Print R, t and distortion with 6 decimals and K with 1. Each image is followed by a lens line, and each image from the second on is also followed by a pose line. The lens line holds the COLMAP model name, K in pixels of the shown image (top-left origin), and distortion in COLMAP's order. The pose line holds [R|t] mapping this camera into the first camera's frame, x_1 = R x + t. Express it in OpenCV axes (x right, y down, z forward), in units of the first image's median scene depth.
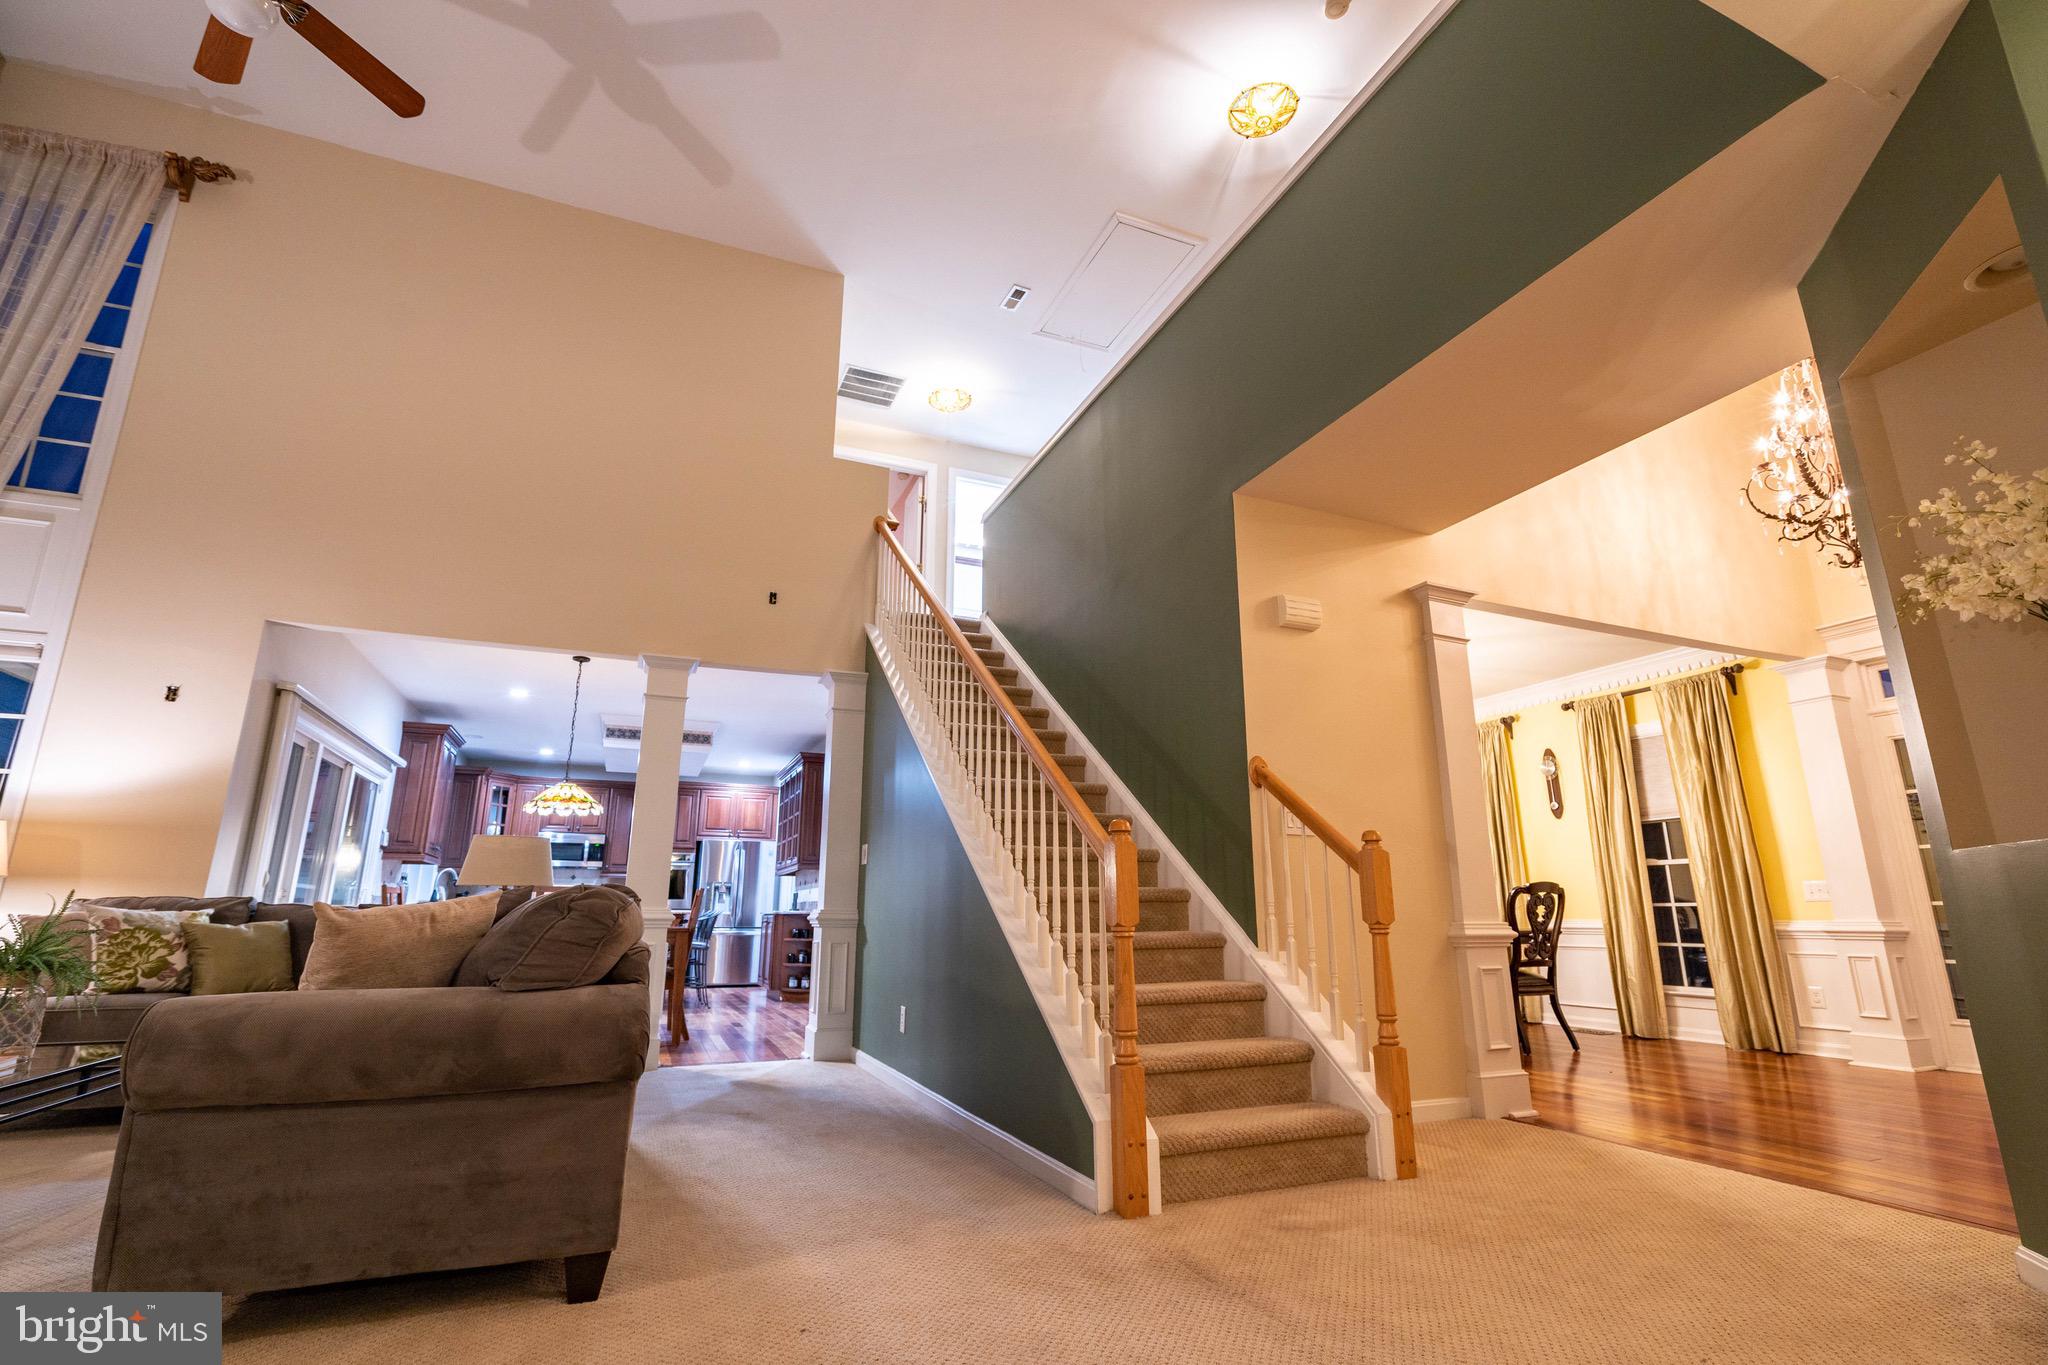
lens RADIAL K [[929.6, 0, 1024.0], [0, 929.6, 682.5], [0, 0, 1]] dist [0.000348, 0.000134]
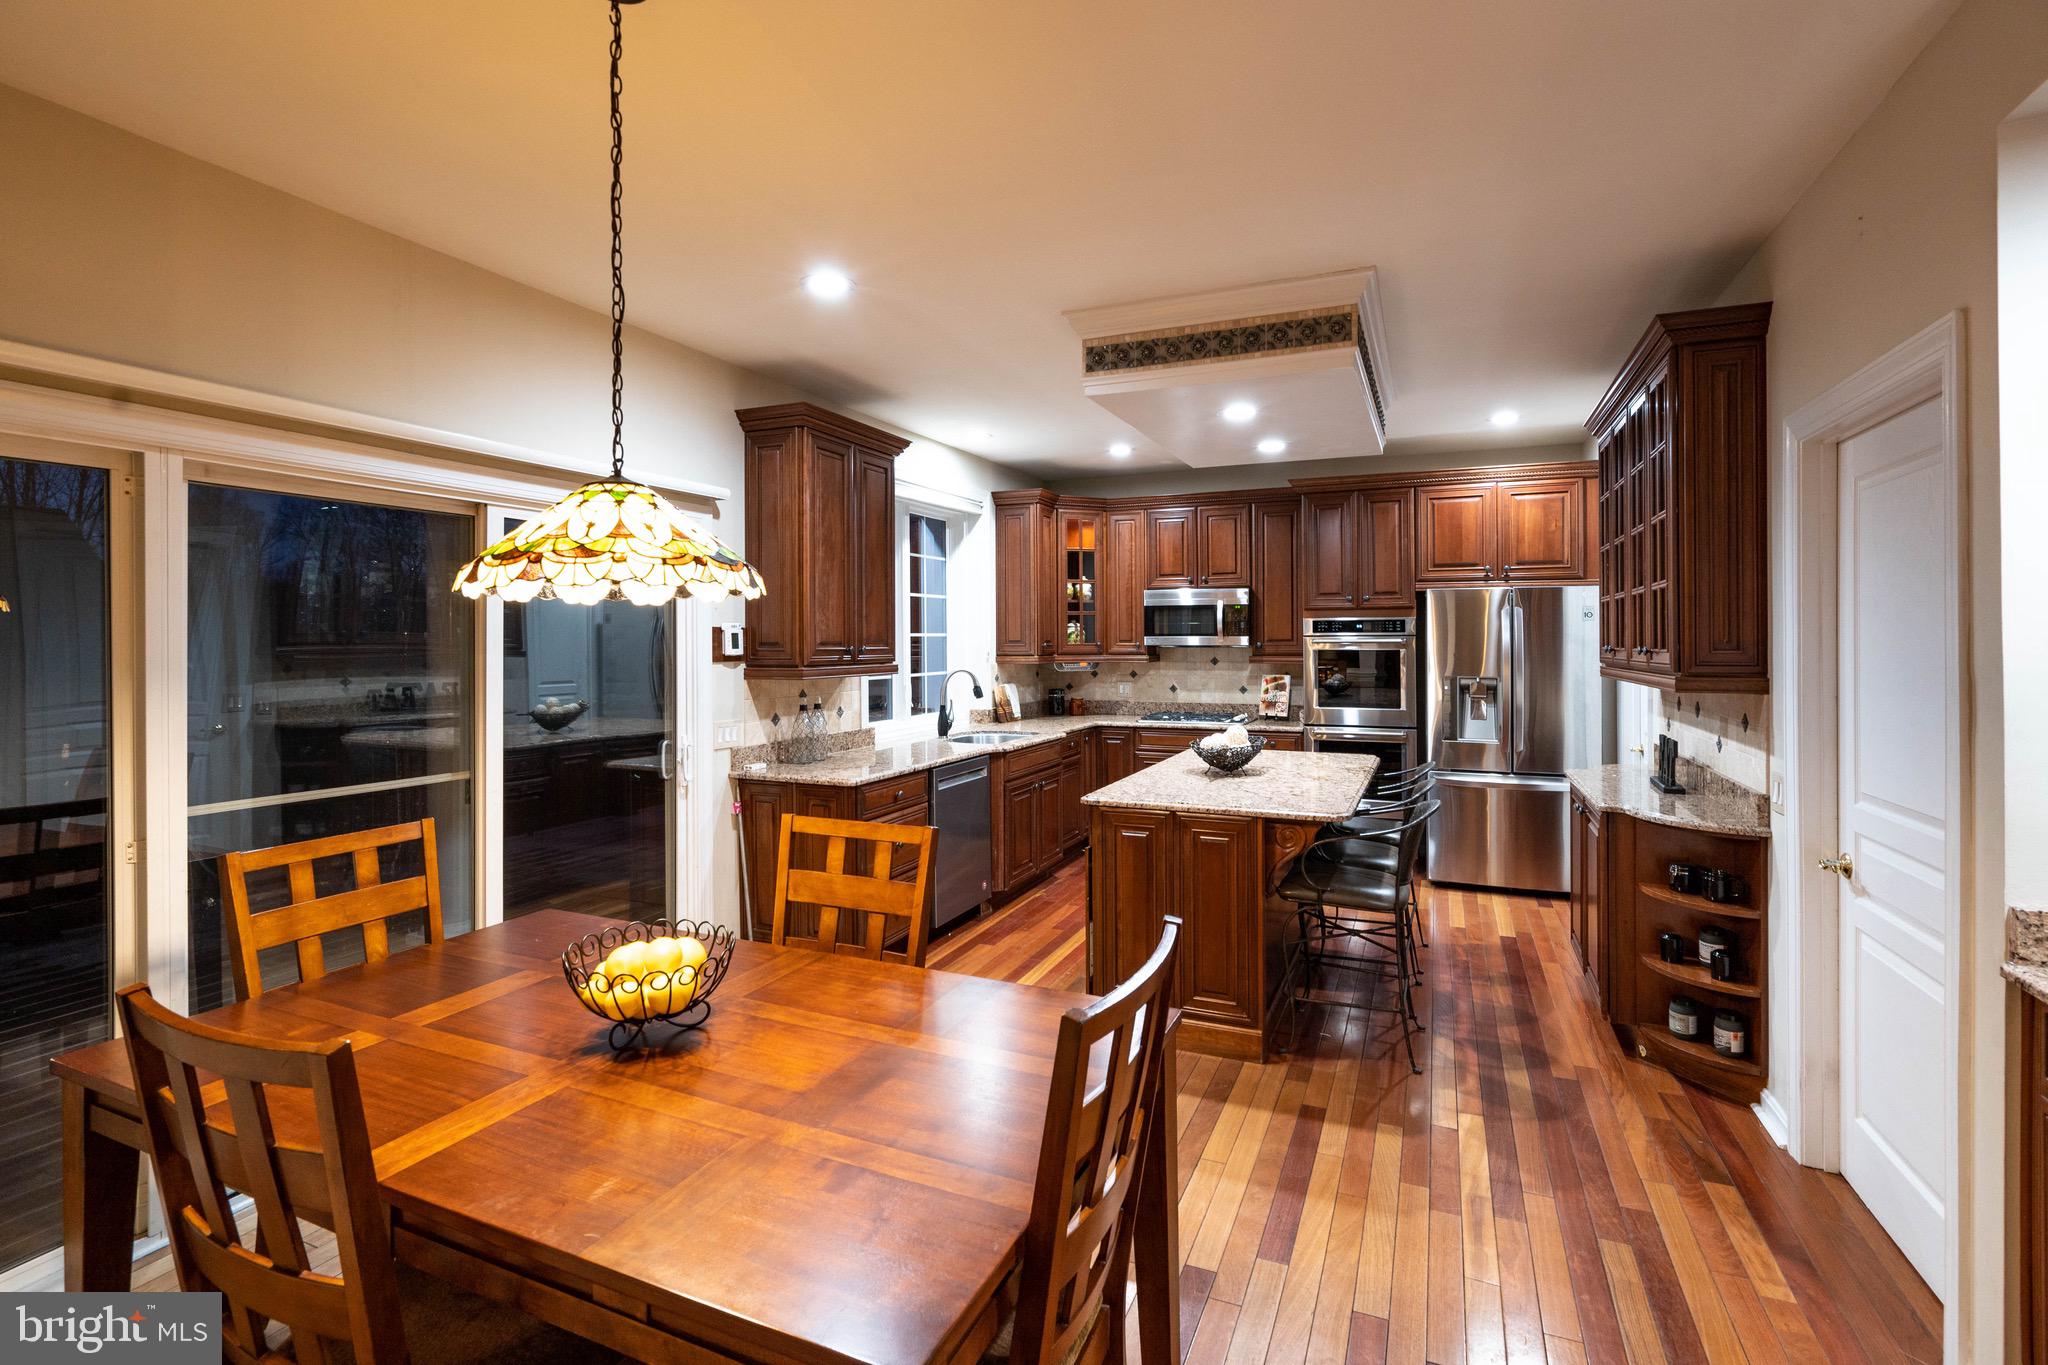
lens RADIAL K [[933.5, 0, 1022.8], [0, 933.5, 643.1], [0, 0, 1]] dist [0.000476, 0.000109]
pose [[0.680273, 0.006232, -0.732932, -0.159031], [0.178419, 0.968477, 0.173834, 0.088198], [0.710912, -0.249024, 0.657717, 0.625141]]
